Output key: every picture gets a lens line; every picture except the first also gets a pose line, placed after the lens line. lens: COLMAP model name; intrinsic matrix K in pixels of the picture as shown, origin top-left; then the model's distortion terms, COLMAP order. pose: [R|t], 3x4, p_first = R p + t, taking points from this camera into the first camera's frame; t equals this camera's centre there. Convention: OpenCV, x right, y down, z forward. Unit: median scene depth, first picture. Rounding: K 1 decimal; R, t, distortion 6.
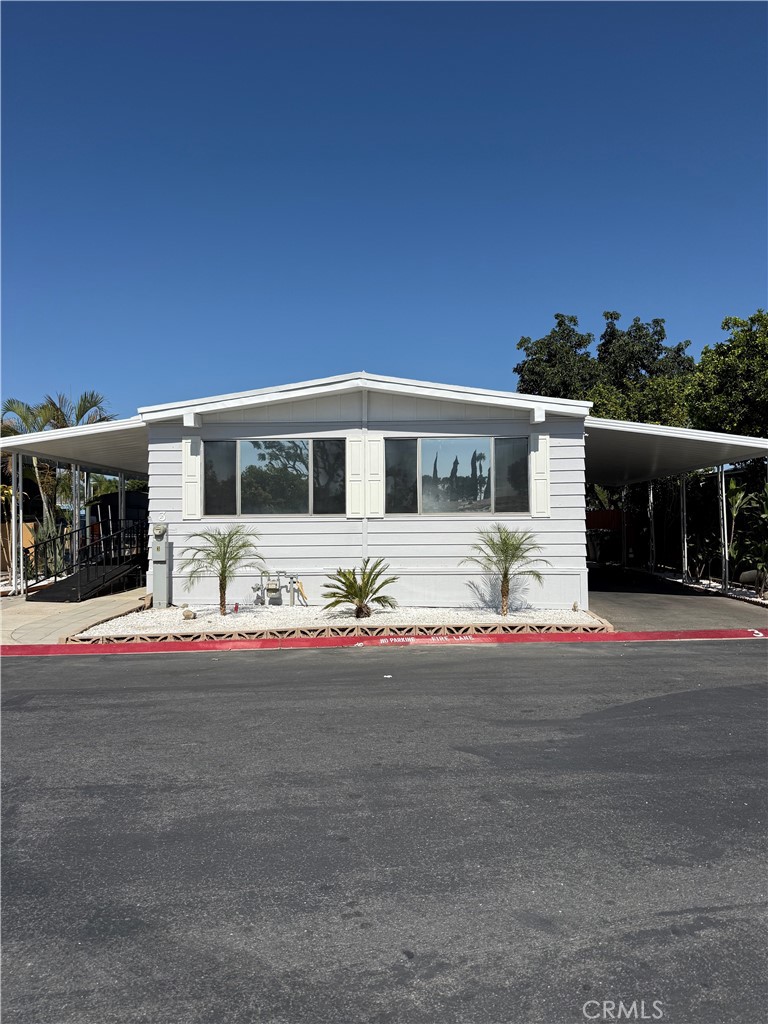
lens RADIAL K [[737.2, 0, 376.6], [0, 737.2, 505.3], [0, 0, 1]] dist [0.016238, -0.027397]
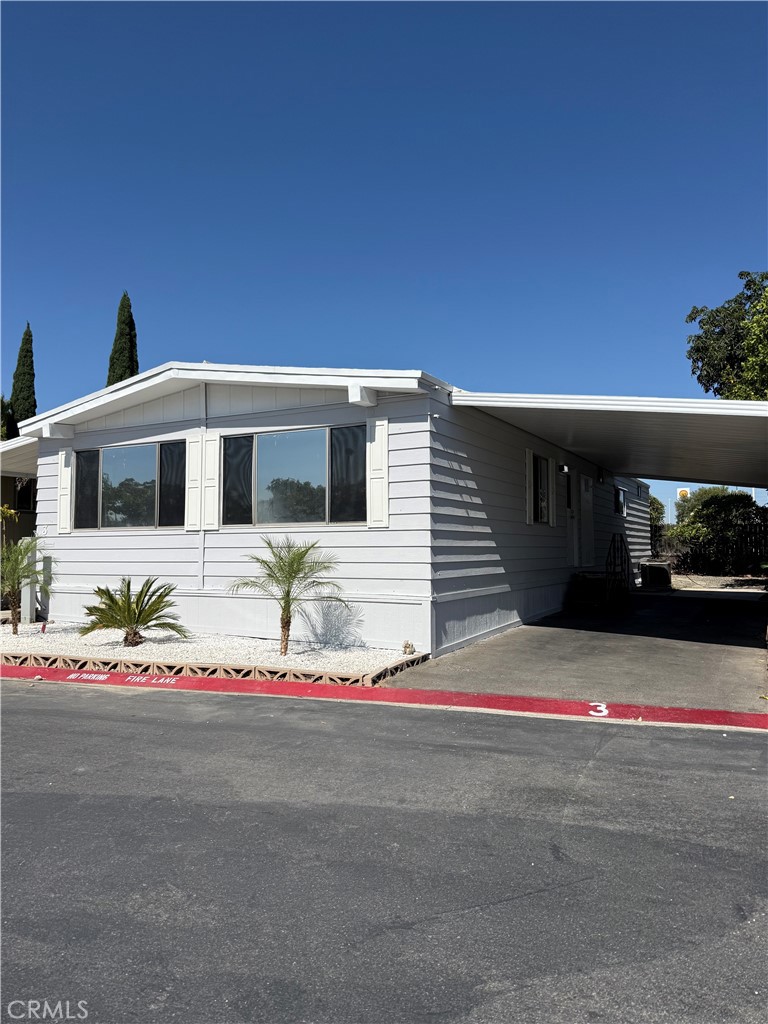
lens RADIAL K [[737.2, 0, 394.7], [0, 737.2, 514.1], [0, 0, 1]] dist [0.016238, -0.027397]
pose [[0.908568, -0.018395, -0.417332, 0.549925], [0.013446, 0.999800, -0.014796, 0.013649], [0.417521, 0.007832, 0.908634, 0.309361]]
